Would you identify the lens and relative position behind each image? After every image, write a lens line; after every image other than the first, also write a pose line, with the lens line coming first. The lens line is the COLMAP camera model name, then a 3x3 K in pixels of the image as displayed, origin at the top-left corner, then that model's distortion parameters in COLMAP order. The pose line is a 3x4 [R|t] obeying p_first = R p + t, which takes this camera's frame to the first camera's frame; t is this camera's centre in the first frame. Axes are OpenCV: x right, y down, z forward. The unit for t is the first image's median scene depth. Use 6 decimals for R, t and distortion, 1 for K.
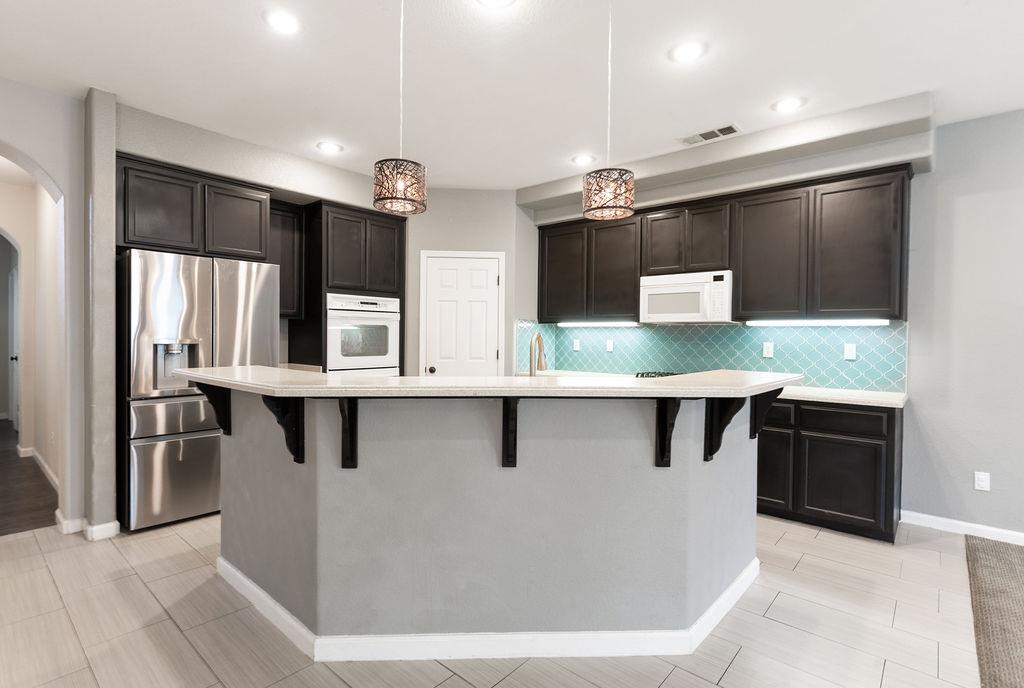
lens RADIAL K [[500.8, 0, 510.5], [0, 500.8, 341.0], [0, 0, 1]] dist [-0.000002, -0.000844]
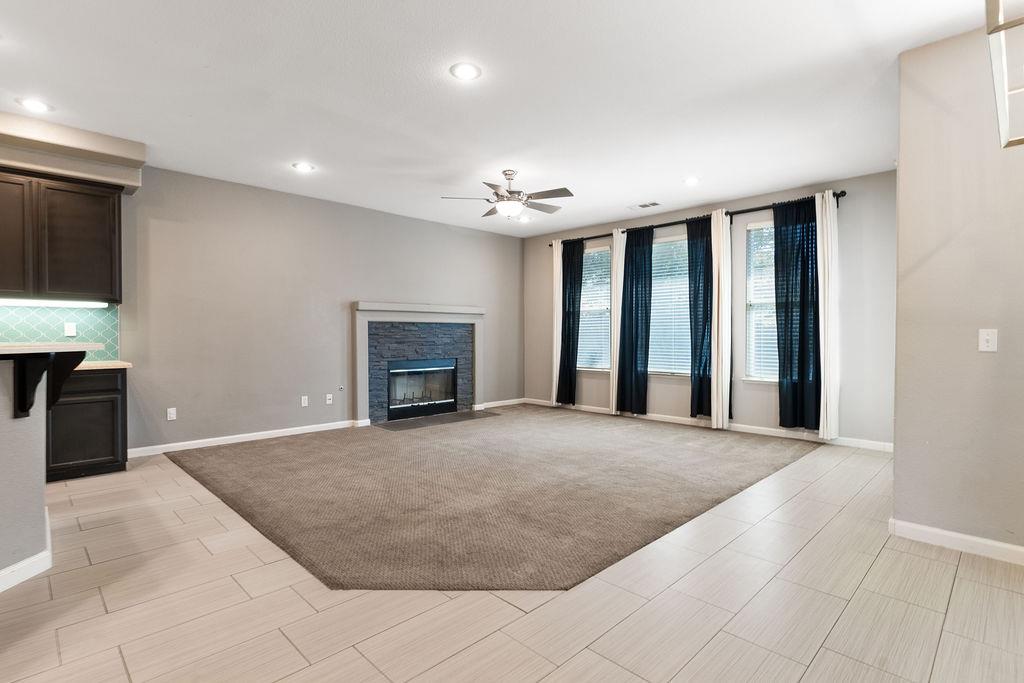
lens RADIAL K [[500.8, 0, 502.1], [0, 500.8, 340.4], [0, 0, 1]] dist [-0.000002, -0.000844]
pose [[0.096861, -0.025348, 0.994975, -0.422032], [0.010112, 0.999649, 0.024483, 0.031334], [-0.995247, 0.007690, 0.097084, -0.123688]]
